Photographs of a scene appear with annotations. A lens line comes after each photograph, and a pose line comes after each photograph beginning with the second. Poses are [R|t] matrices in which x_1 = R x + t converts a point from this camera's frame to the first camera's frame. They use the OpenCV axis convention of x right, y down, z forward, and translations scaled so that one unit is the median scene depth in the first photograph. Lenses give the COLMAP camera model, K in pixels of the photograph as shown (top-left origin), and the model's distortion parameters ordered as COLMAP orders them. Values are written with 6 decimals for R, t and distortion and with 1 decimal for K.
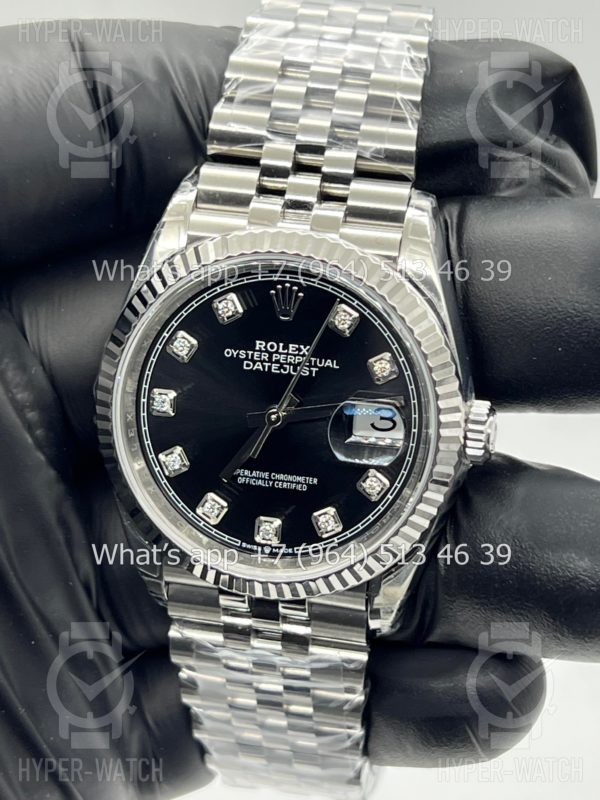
lens RADIAL K [[1803.9, 0, 301.5], [0, 1803.9, 401.1], [0, 0, 1]] dist [0.205377, 0.000000]
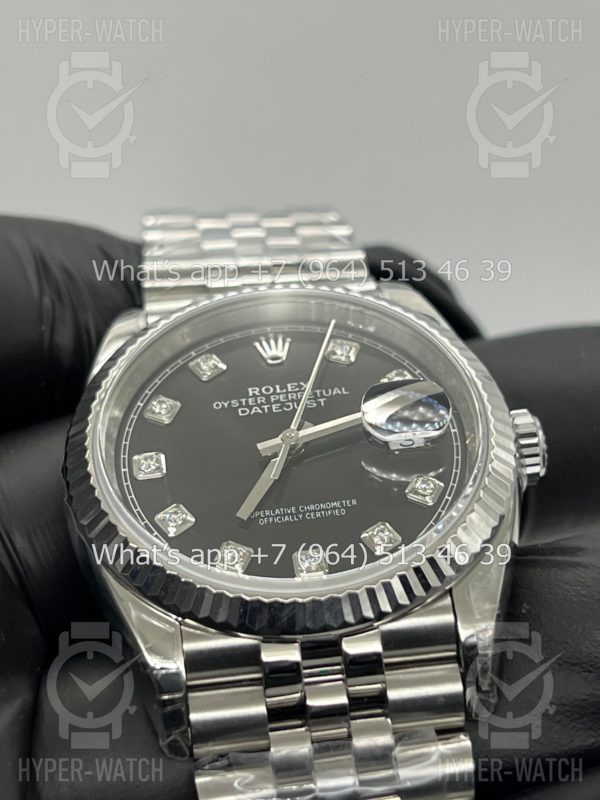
lens RADIAL K [[1803.9, 0, 298.0], [0, 1803.9, 401.3], [0, 0, 1]] dist [0.205377, 0.000000]
pose [[0.960639, -0.044739, 0.274173, -0.237593], [0.239544, 0.633204, -0.735983, 0.607970], [-0.140680, 0.772691, 0.618997, 0.465137]]
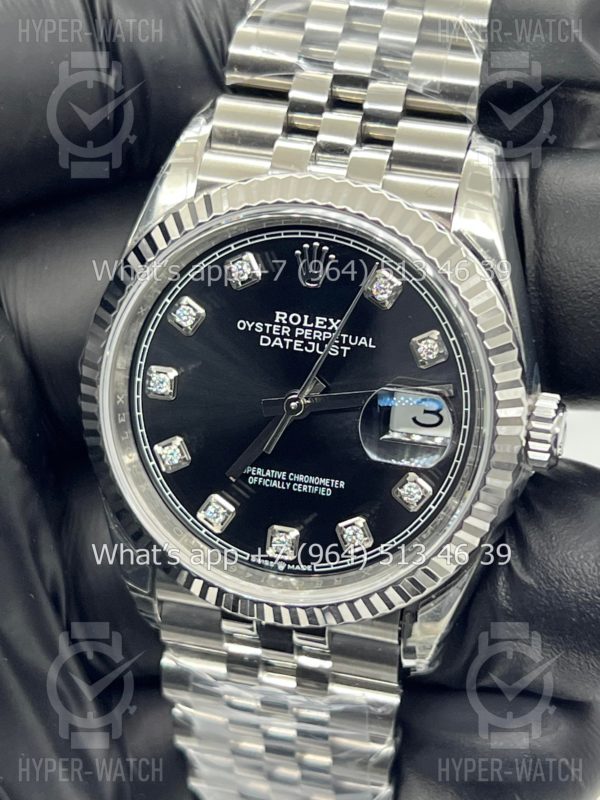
lens RADIAL K [[1803.9, 0, 300.3], [0, 1803.9, 400.8], [0, 0, 1]] dist [0.205377, 0.000000]
pose [[0.998982, 0.035193, -0.028215, 0.010500], [-0.035367, 0.999358, -0.005697, 0.011534], [0.027996, 0.006689, 0.999586, 0.177739]]
